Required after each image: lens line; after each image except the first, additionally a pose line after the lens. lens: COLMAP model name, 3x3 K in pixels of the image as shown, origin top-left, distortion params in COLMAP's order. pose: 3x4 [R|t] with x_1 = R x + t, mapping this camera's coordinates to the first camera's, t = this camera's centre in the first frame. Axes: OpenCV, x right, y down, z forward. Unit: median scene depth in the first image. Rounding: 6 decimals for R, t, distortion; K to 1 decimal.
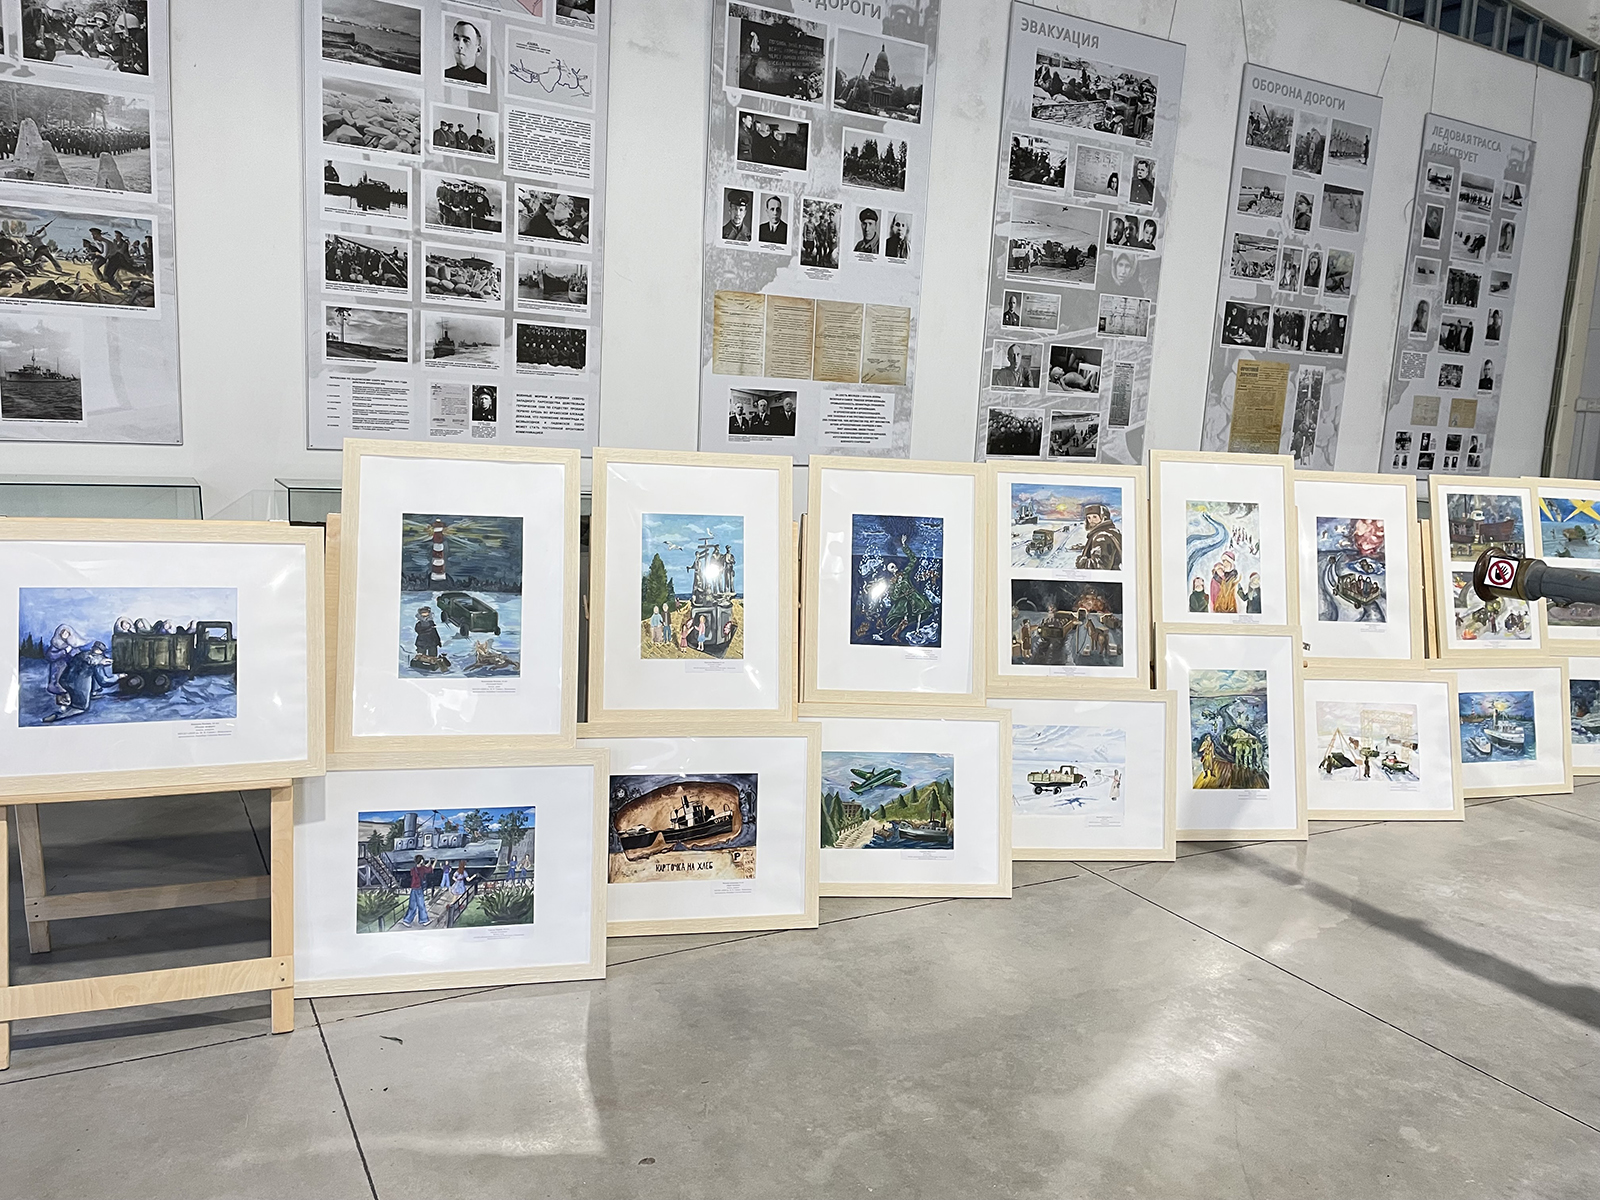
lens RADIAL K [[1209.2, 0, 800.0], [0, 1209.2, 600.0], [0, 0, 1]] dist [0.091167, -0.113954]
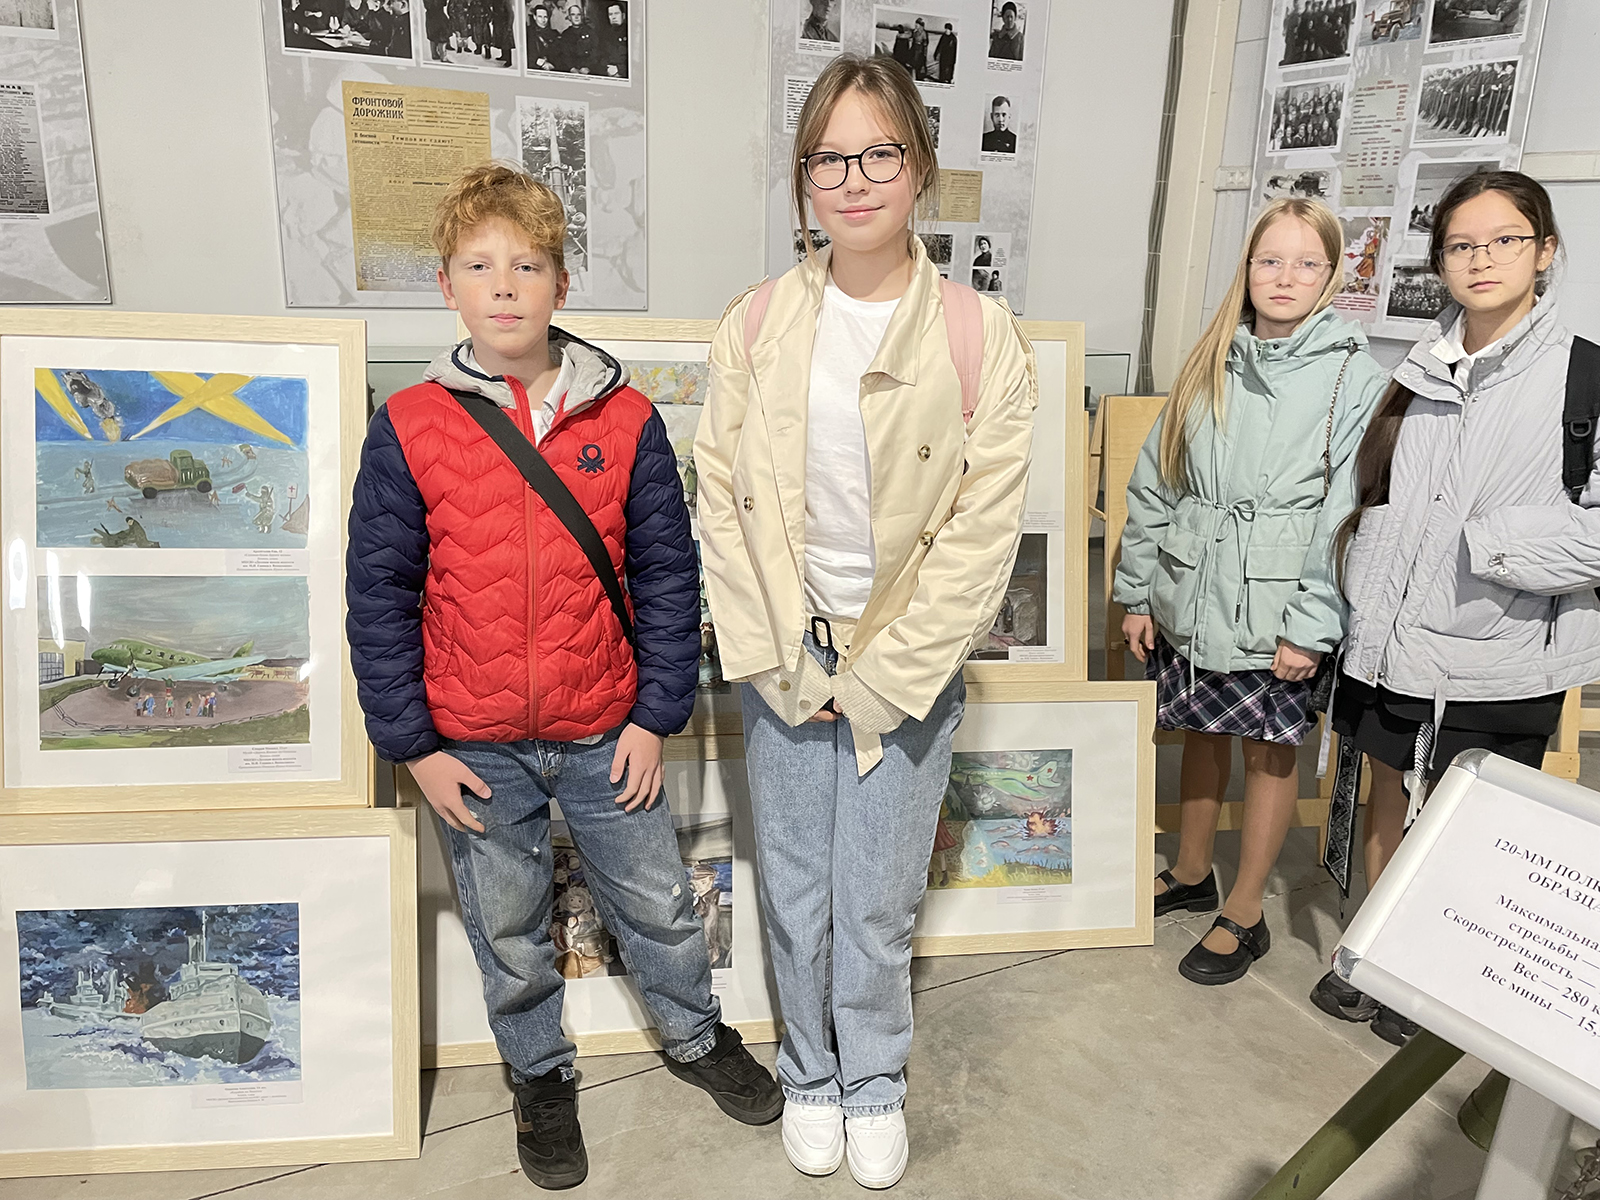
lens RADIAL K [[1209.2, 0, 800.0], [0, 1209.2, 600.0], [0, 0, 1]] dist [0.091167, -0.113954]
pose [[0.998577, -0.007261, -0.052838, 0.680264], [0.013870, 0.991958, 0.125807, -0.049688], [0.051500, -0.126361, 0.990647, 0.552201]]
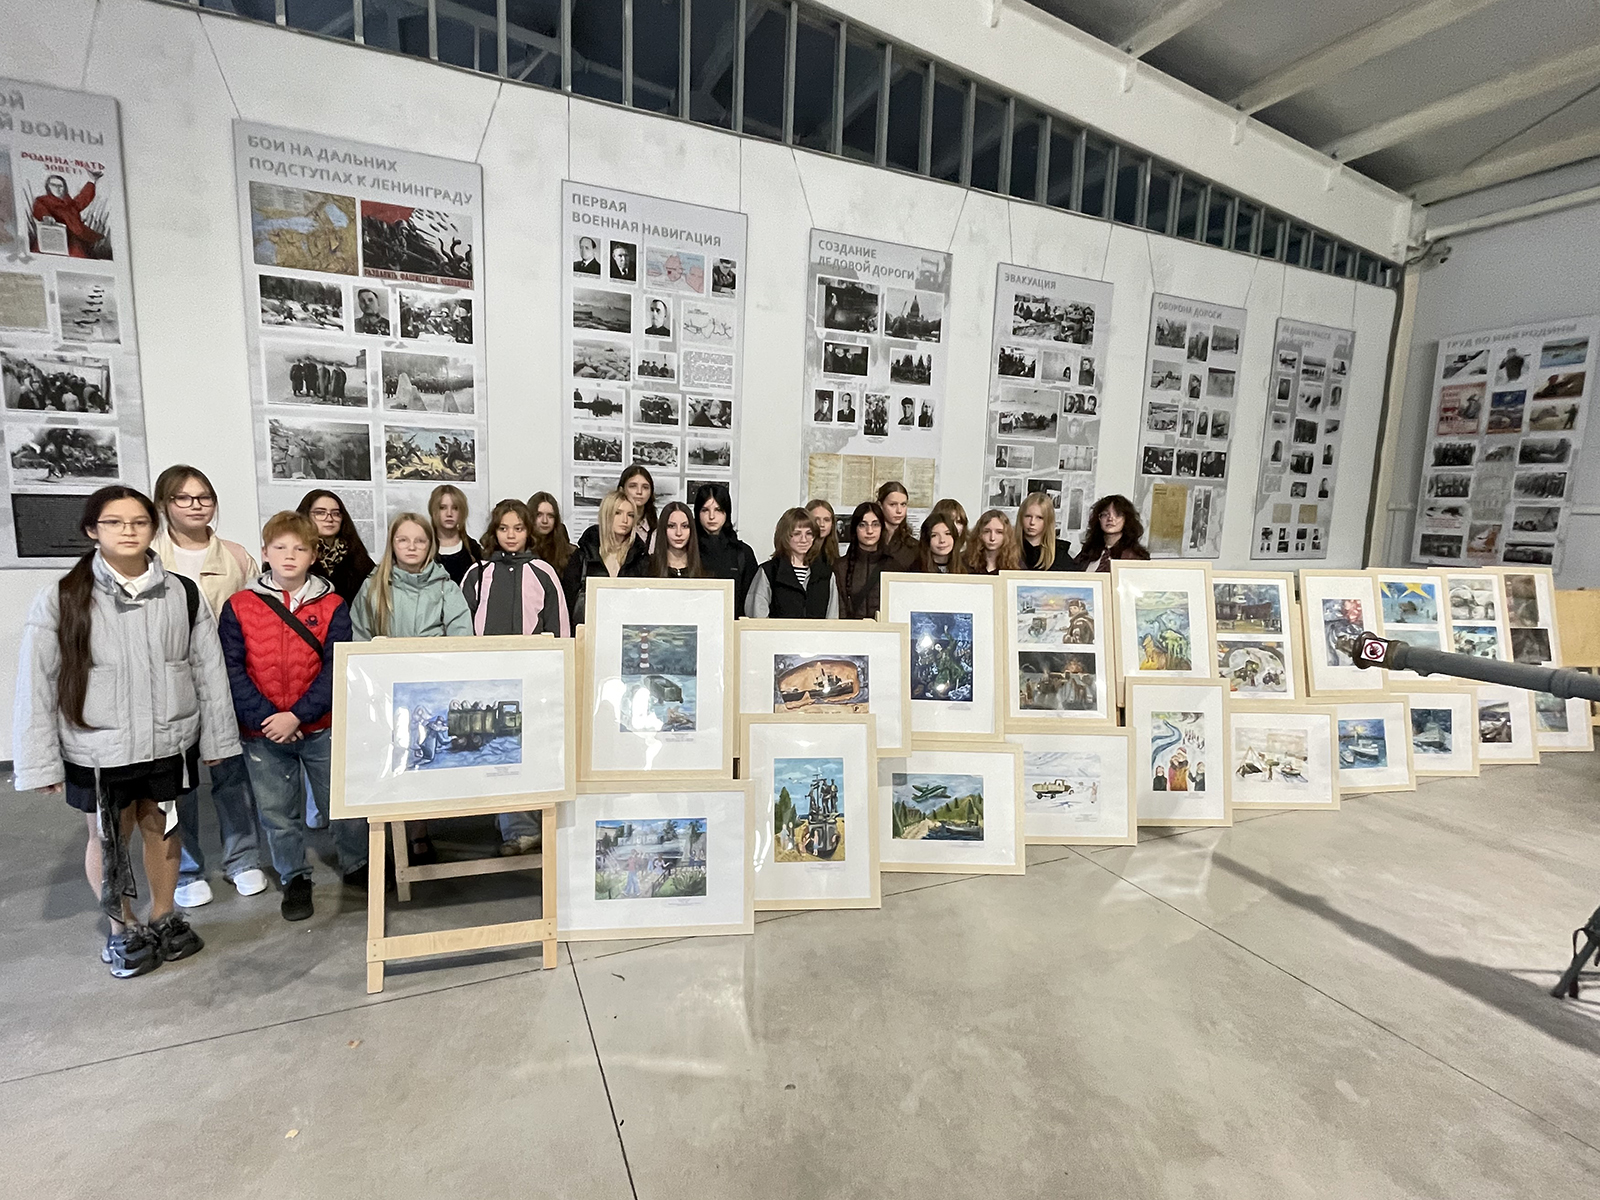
lens RADIAL K [[750.6, 0, 764.6], [0, 750.6, 601.1], [0, 0, 1]] dist [-0.001757, -0.000662]
pose [[0.993288, -0.009634, -0.115265, -0.016079], [0.006293, 0.999550, -0.029321, -0.032452], [0.115495, 0.028399, 0.992902, 0.032767]]
